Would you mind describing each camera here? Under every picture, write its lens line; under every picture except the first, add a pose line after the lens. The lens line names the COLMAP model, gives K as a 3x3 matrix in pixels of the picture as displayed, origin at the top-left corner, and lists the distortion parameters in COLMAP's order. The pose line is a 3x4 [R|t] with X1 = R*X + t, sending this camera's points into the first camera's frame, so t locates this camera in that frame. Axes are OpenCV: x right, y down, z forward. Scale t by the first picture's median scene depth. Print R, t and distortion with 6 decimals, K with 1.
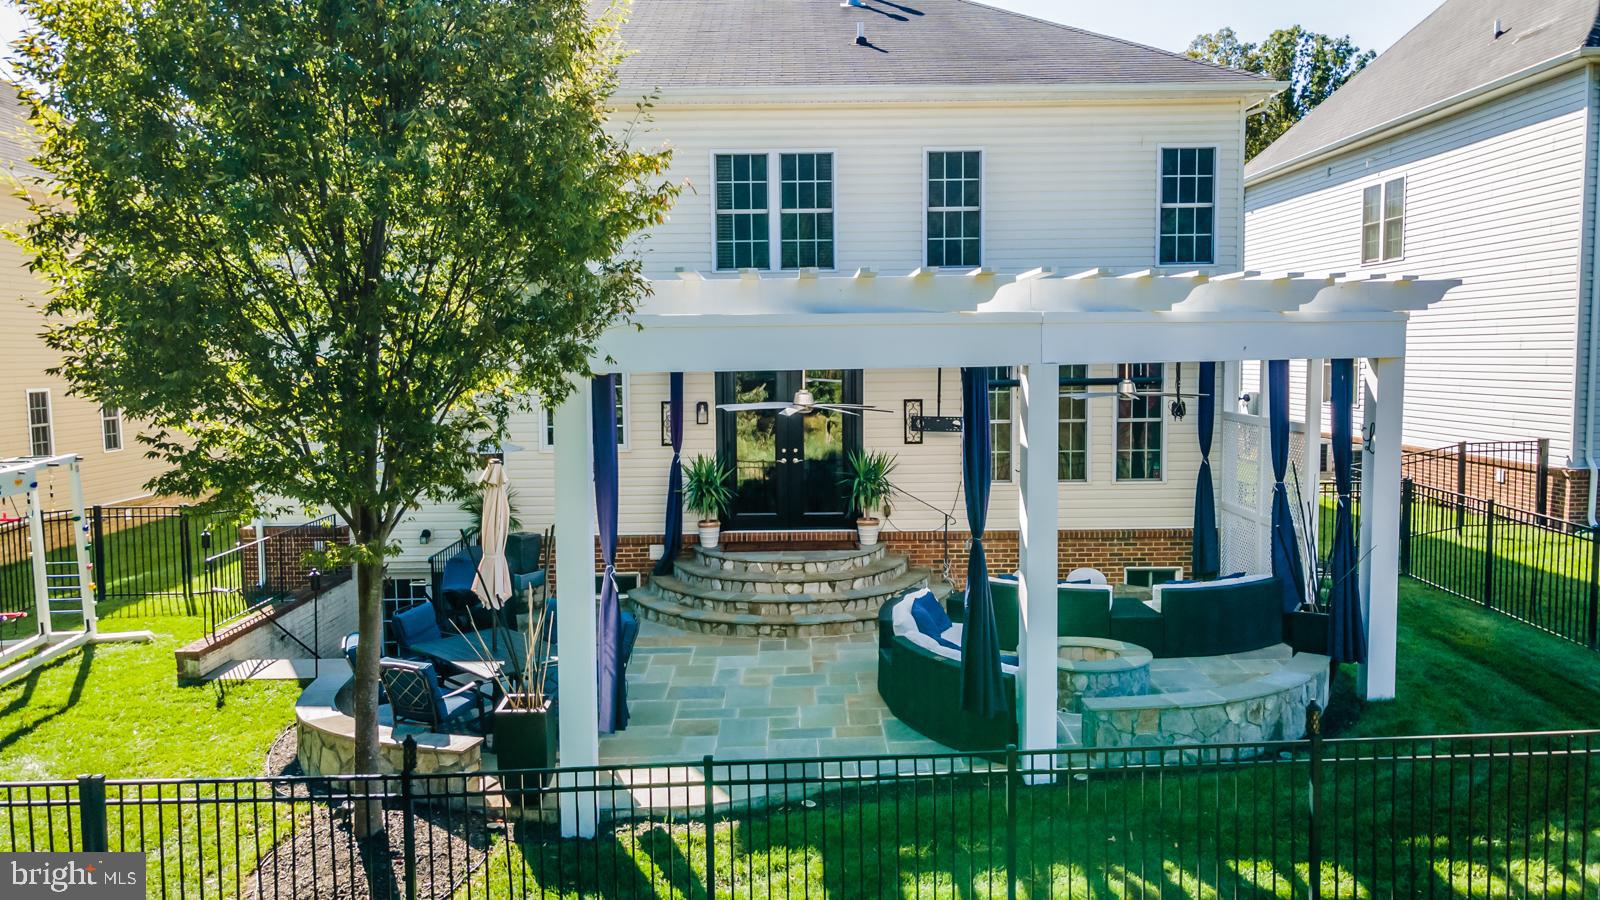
lens RADIAL K [[1179.3, 0, 800.0], [0, 1179.3, 450.0], [0, 0, 1]] dist [-0.002066, 0.076726]
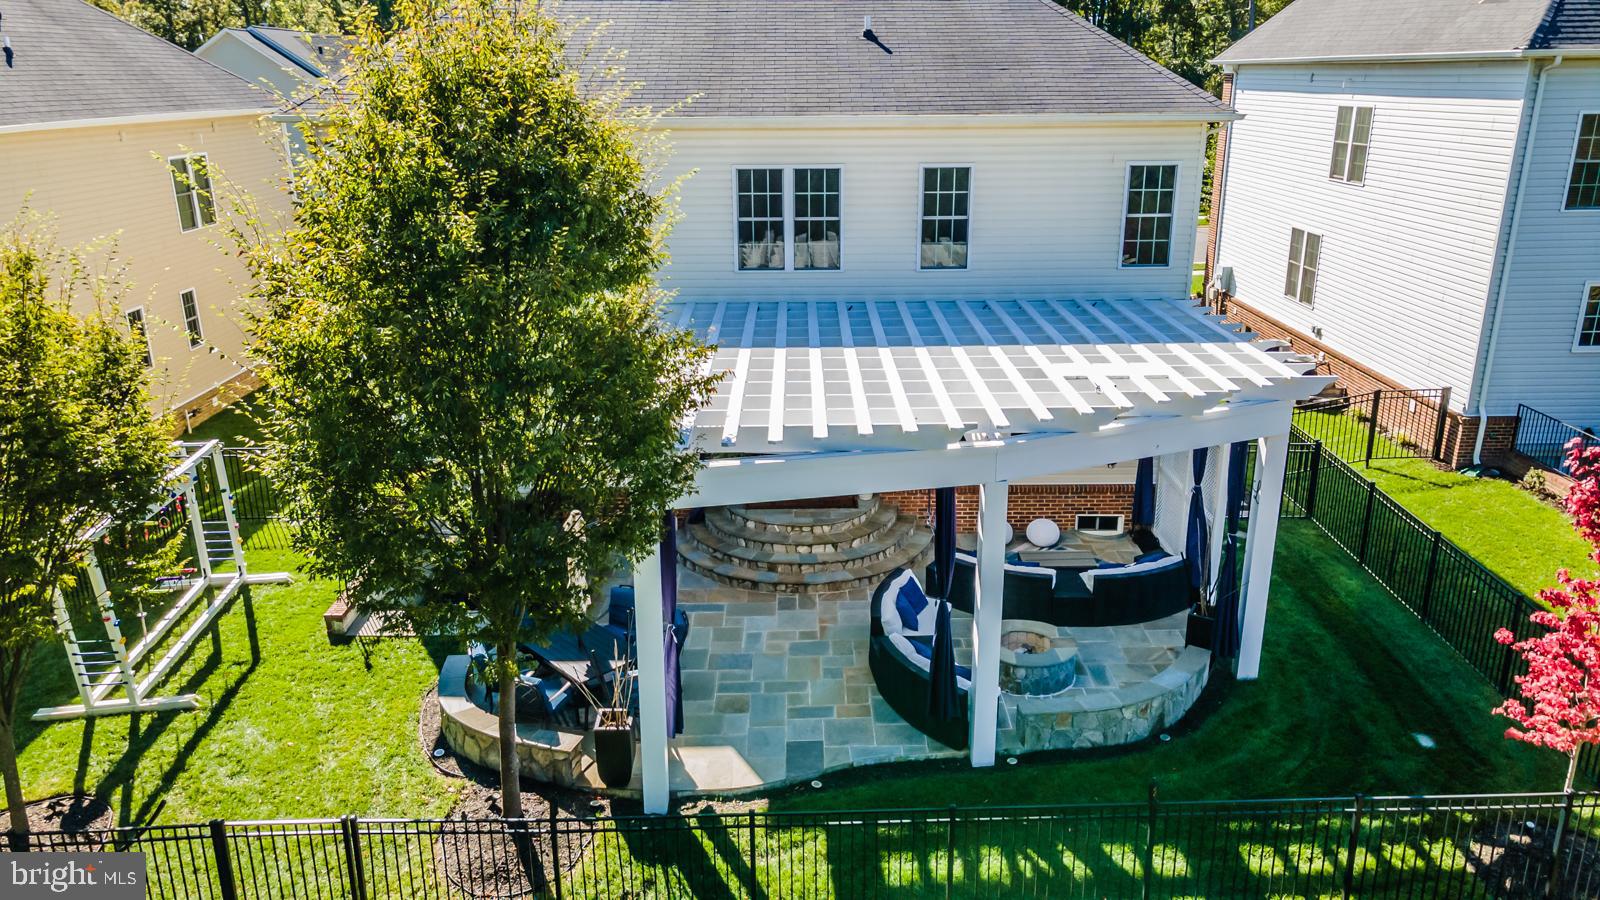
lens RADIAL K [[1179.3, 0, 800.0], [0, 1179.3, 450.0], [0, 0, 1]] dist [-0.002066, 0.076726]
pose [[0.999980, 0.006303, -0.000811, -0.009664], [-0.005950, 0.973415, 0.228971, -0.284111], [0.002233, -0.228962, 0.973433, -0.193647]]
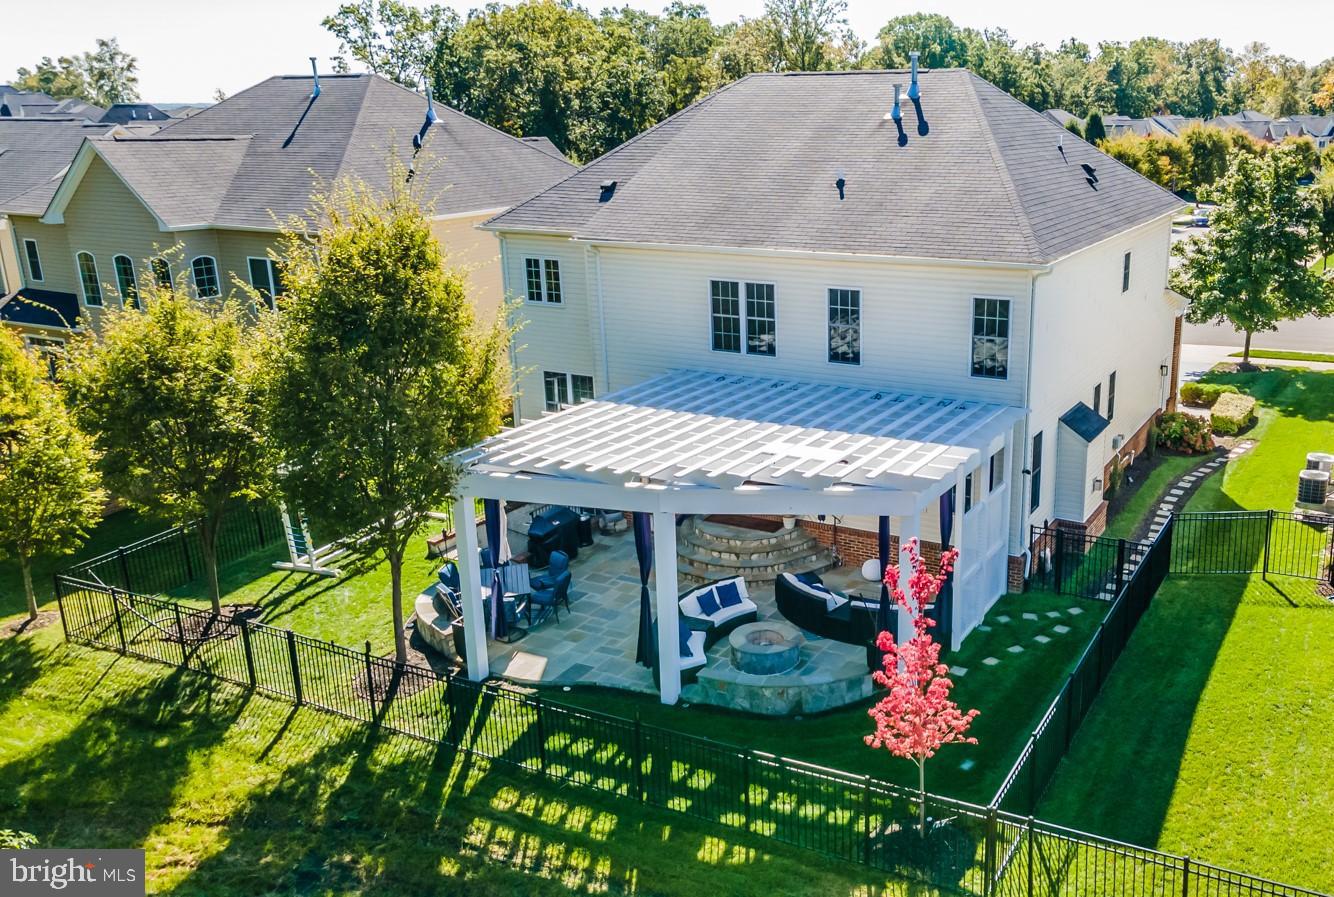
lens RADIAL K [[1162.6, 0, 845.3], [0, 1162.6, 451.1], [0, 0, 1]] dist [-0.082478, 0.145837]
pose [[0.895132, 0.136863, -0.424273, 0.913193], [-0.046041, 0.975000, 0.217382, -0.430846], [0.443418, -0.175052, 0.879055, -0.403087]]
